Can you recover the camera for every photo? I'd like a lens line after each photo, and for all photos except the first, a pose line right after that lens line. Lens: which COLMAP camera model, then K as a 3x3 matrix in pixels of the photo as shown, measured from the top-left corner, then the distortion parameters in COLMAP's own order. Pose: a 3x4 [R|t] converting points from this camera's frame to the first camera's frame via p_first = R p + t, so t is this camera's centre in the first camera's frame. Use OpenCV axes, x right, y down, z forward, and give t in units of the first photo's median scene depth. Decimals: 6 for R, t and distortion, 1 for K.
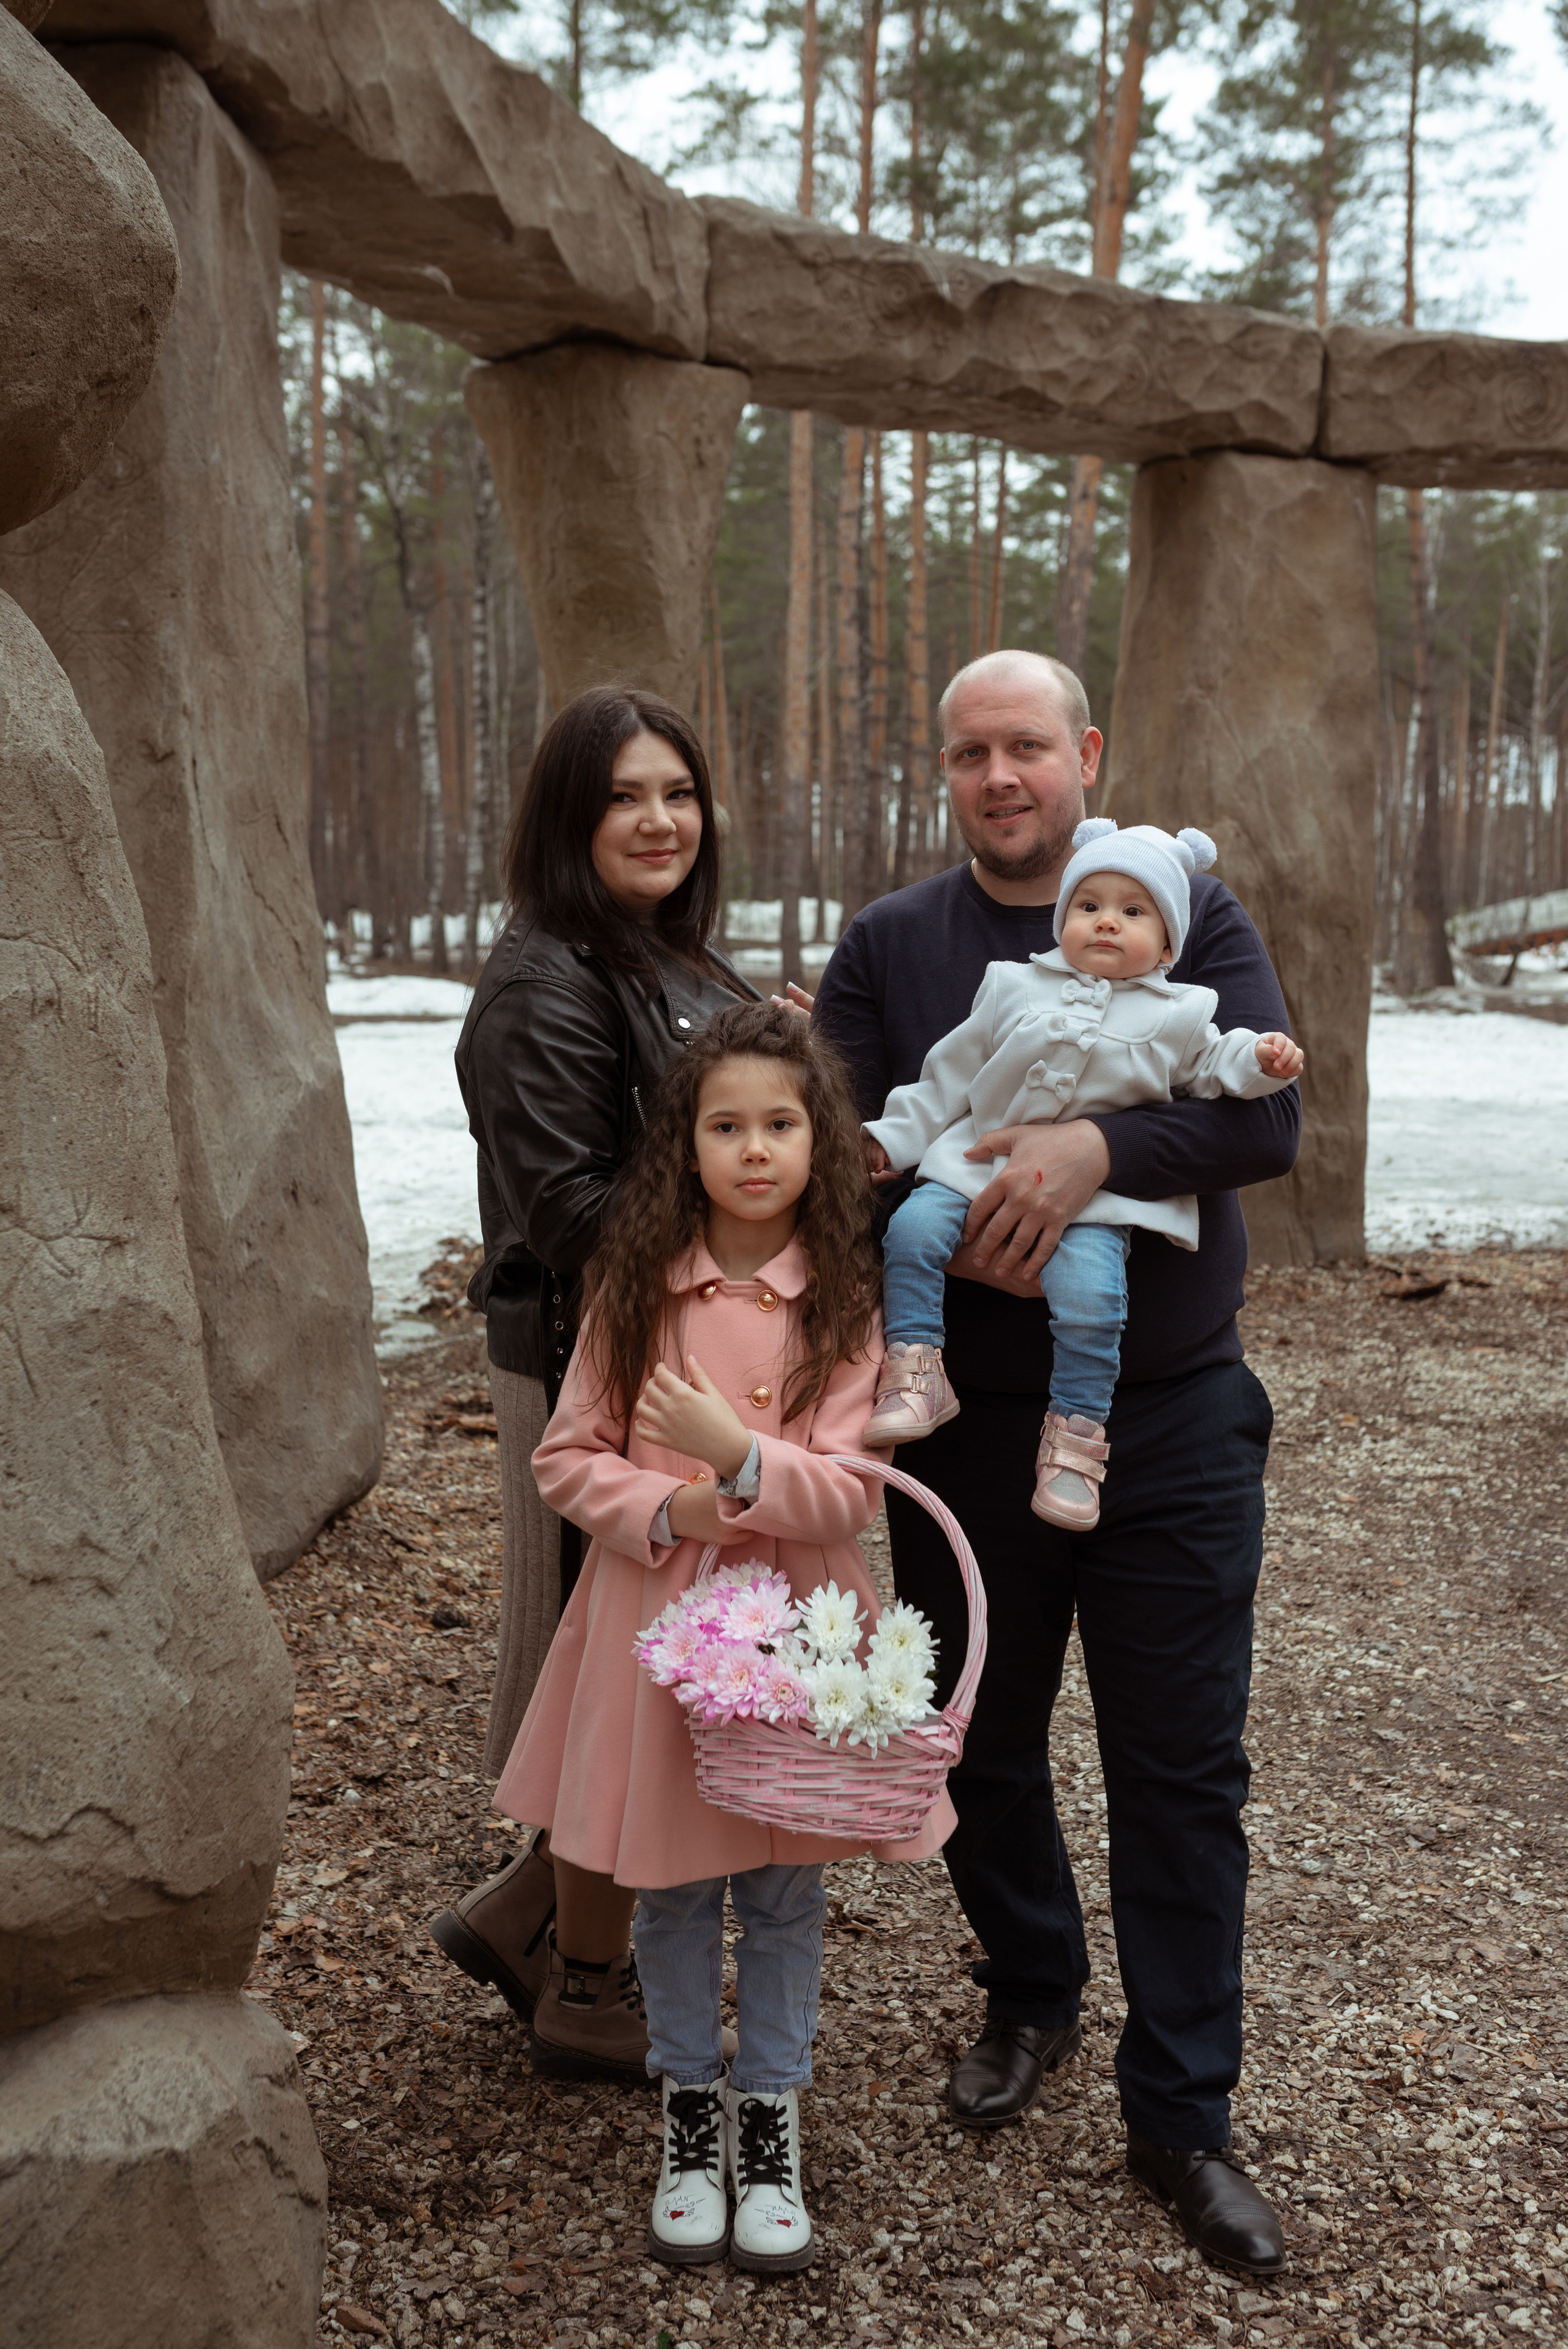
lens RADIAL K [[2246.2, 0, 768.7], [0, 2246.2, 1190.5], [0, 0, 1]] dist [-0.064089, 0.091023]
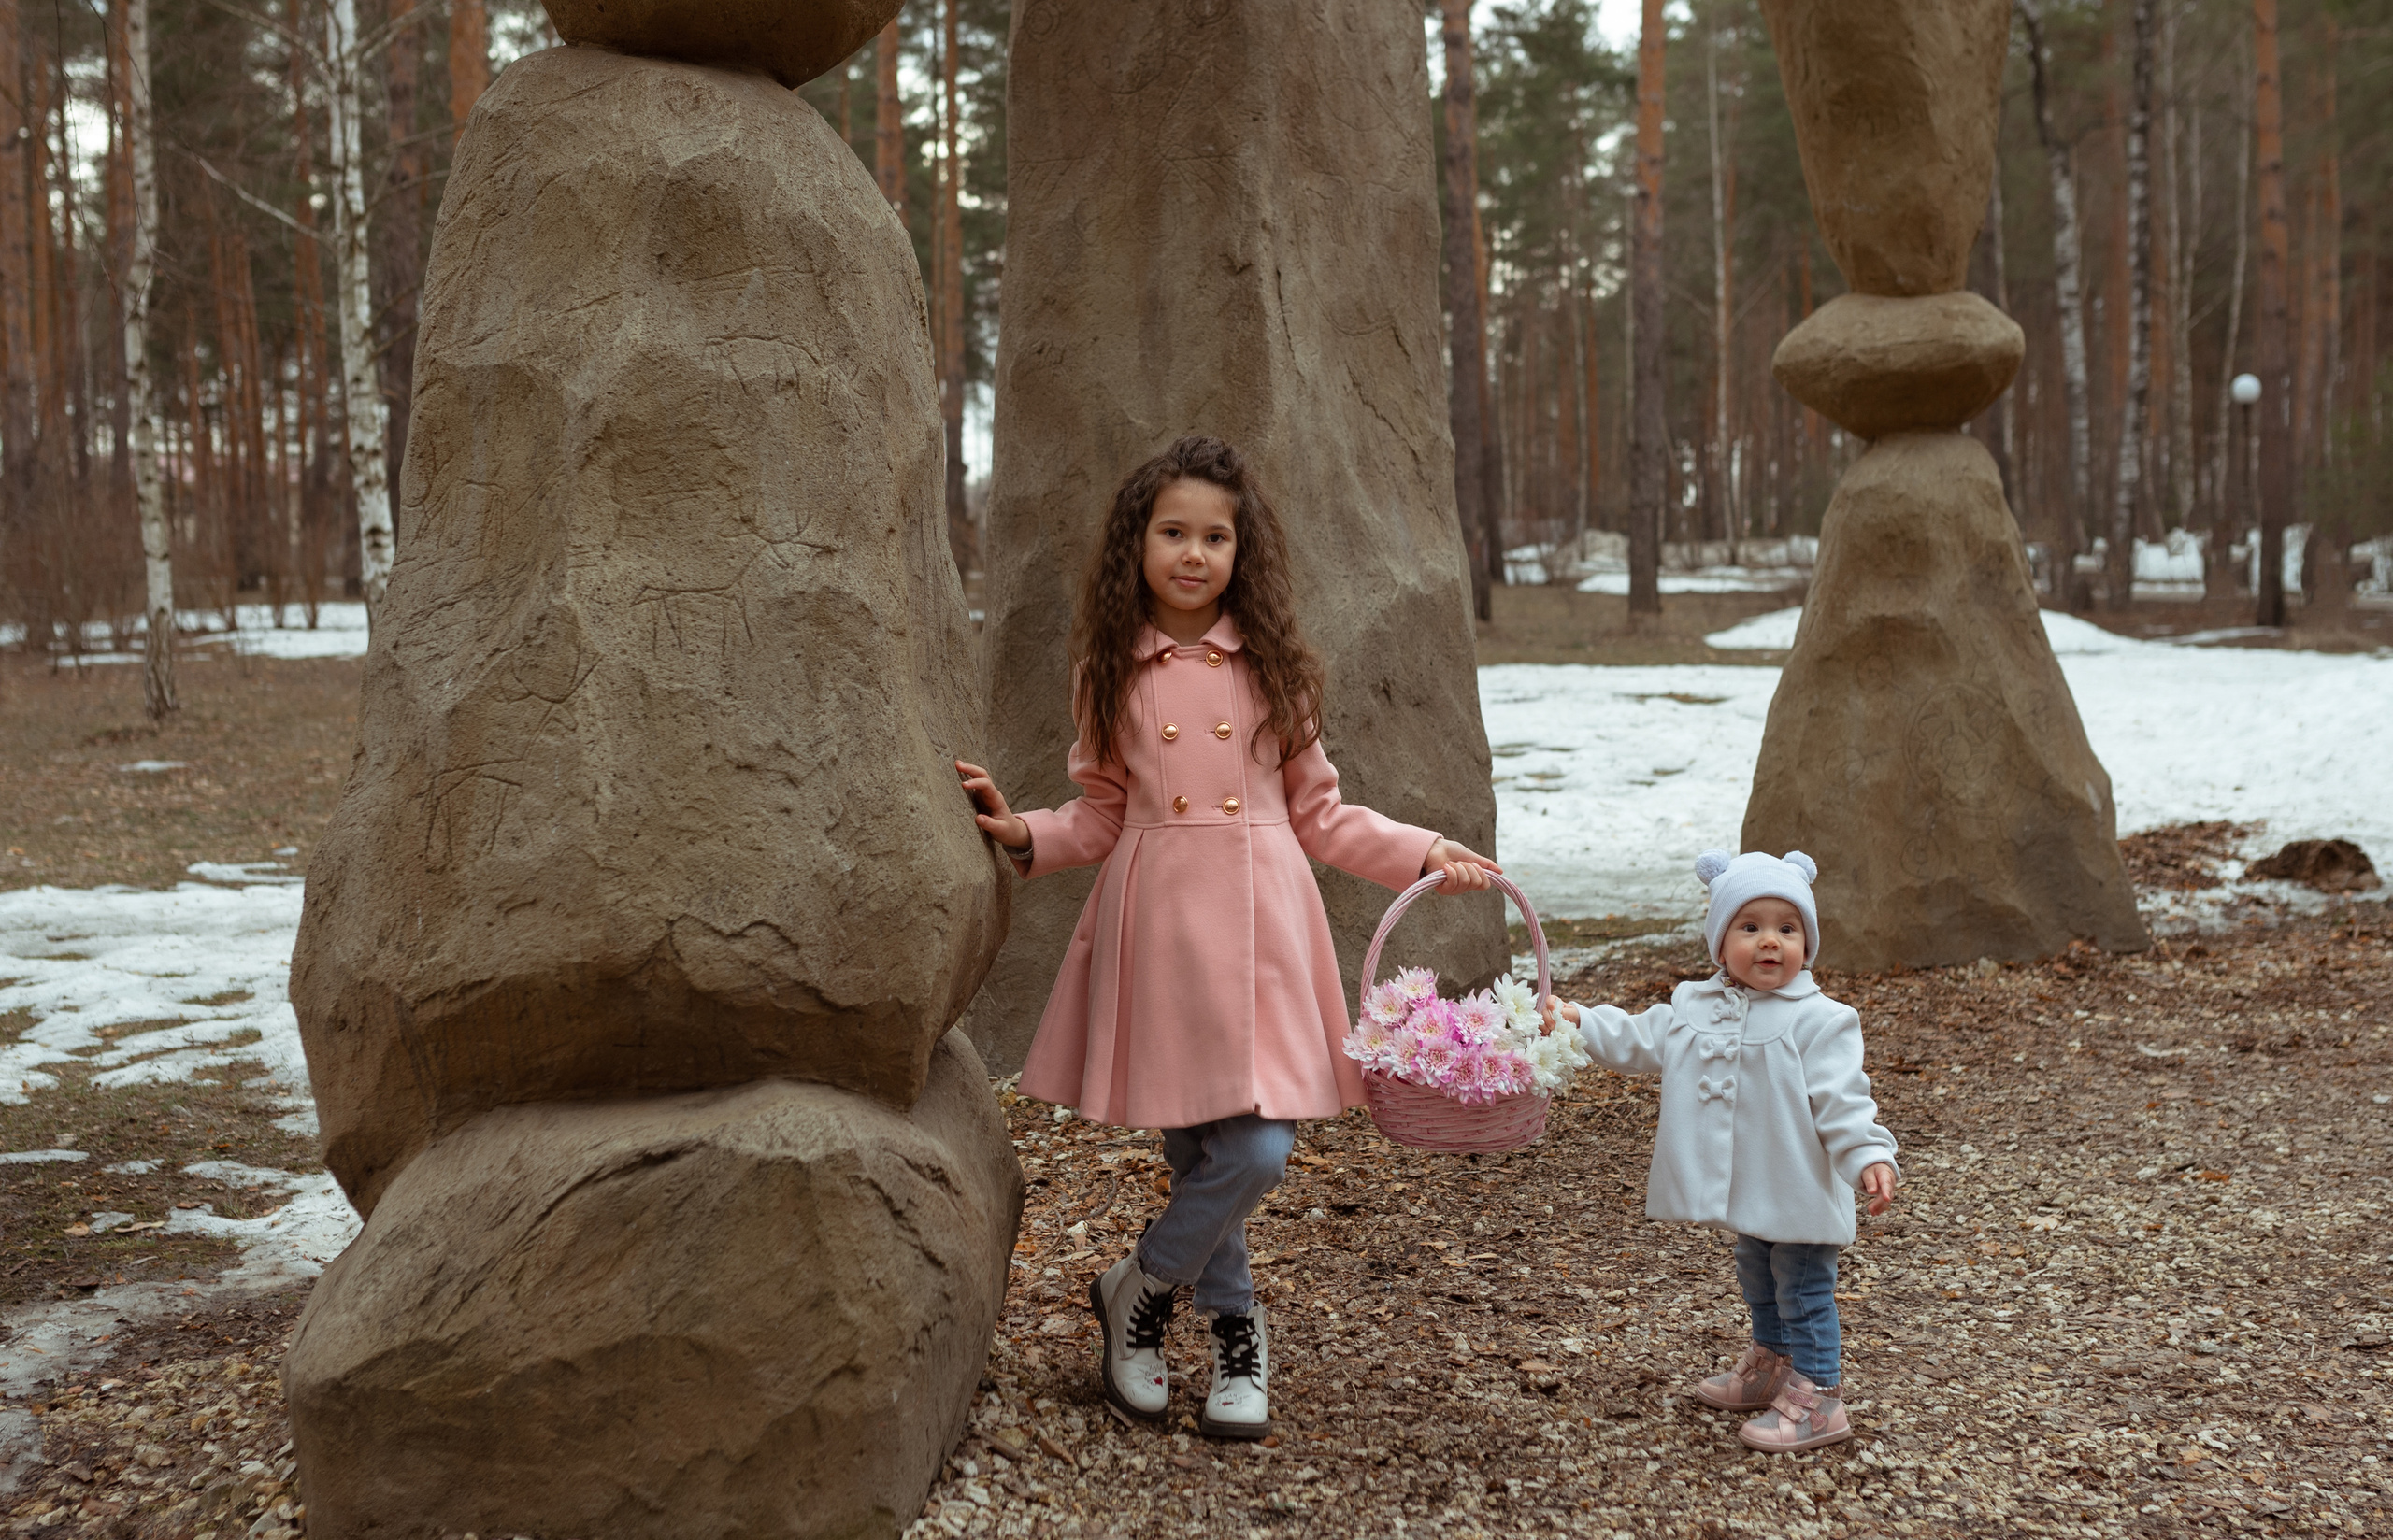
lens RADIAL K [[2793.2, 0, 1196.5], [0, 2793.2, 770.0], [0, 0, 1]] dist [-0.053094, -0.003741]
pose [[0.901759, 0.018344, -0.431850, 0.419976], [-0.035096, 0.998908, -0.030855, 0.127617], [0.430813, 0.042980, 0.901417, -0.300434]]
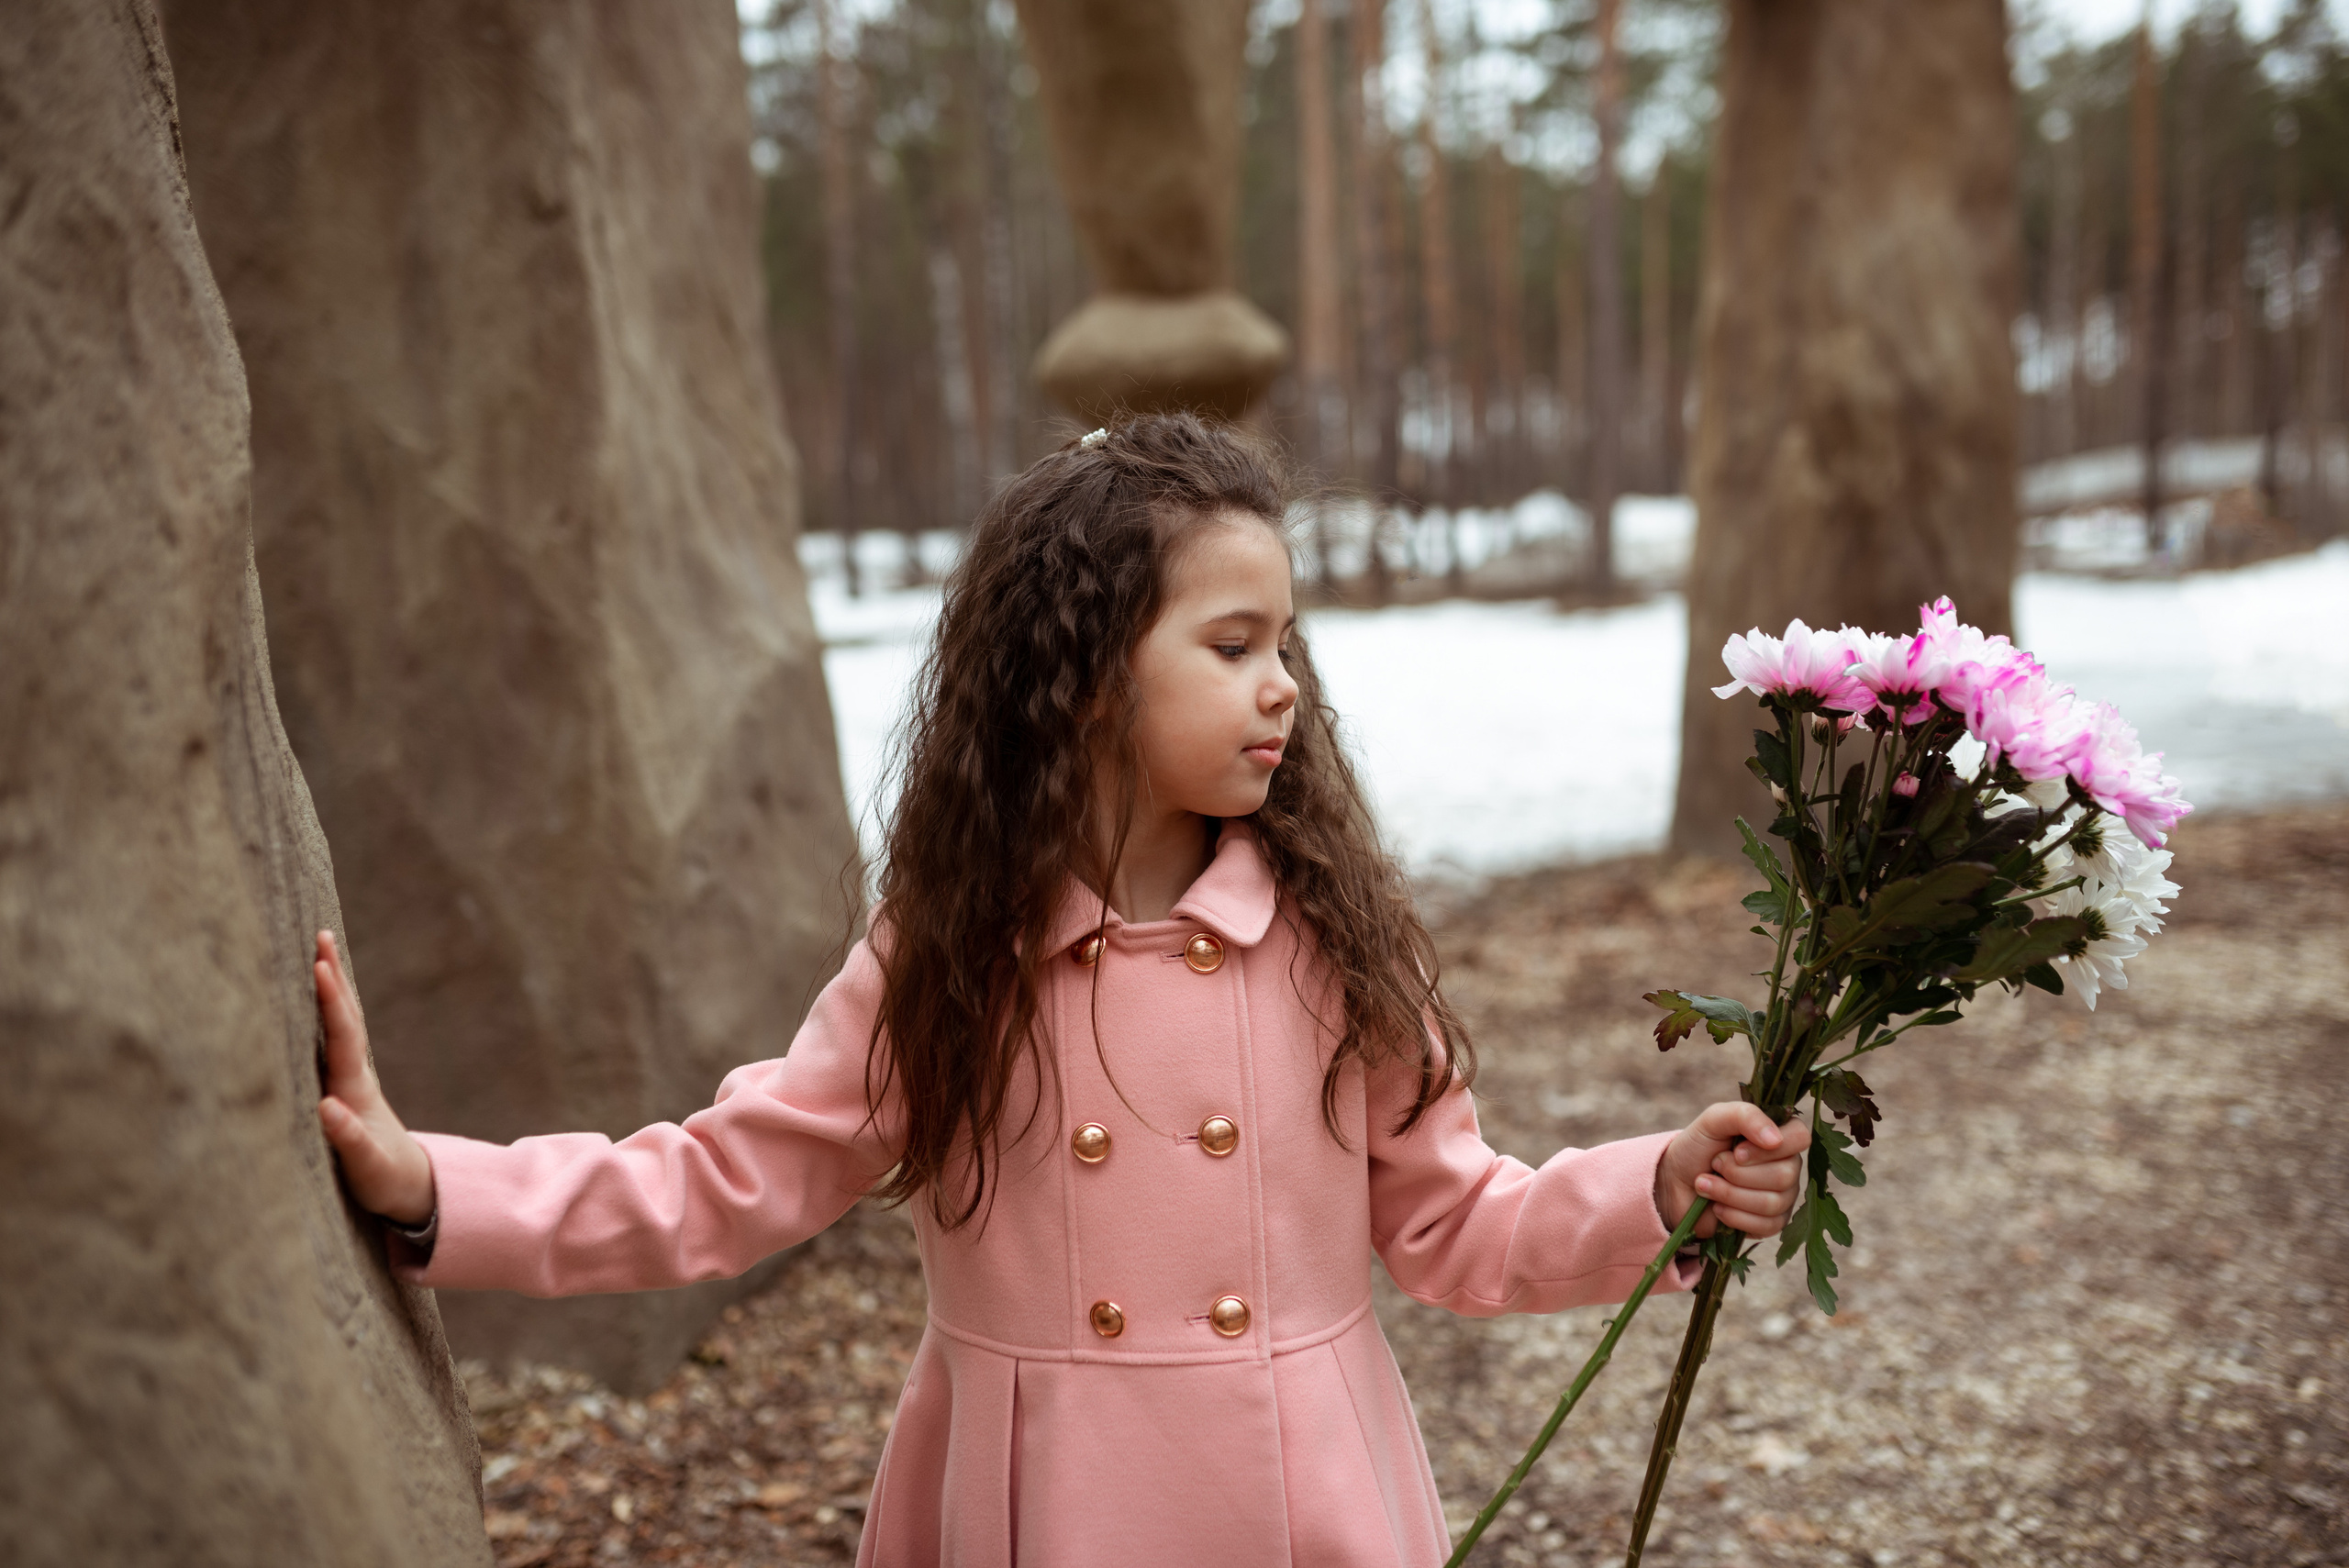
lens RADIAL K [[2246.4, 0, 1174.5], [0, 2246.4, 784.0], [0, 0, 1]] dist [-0.064089, 0.091023]
pose [[0.997394, -0.040841, -0.059468, -0.040304], [0.040492, 0.999155, -0.007055, 0.013601], [0.059706, 0.004629, 0.998205, 0.389061]]
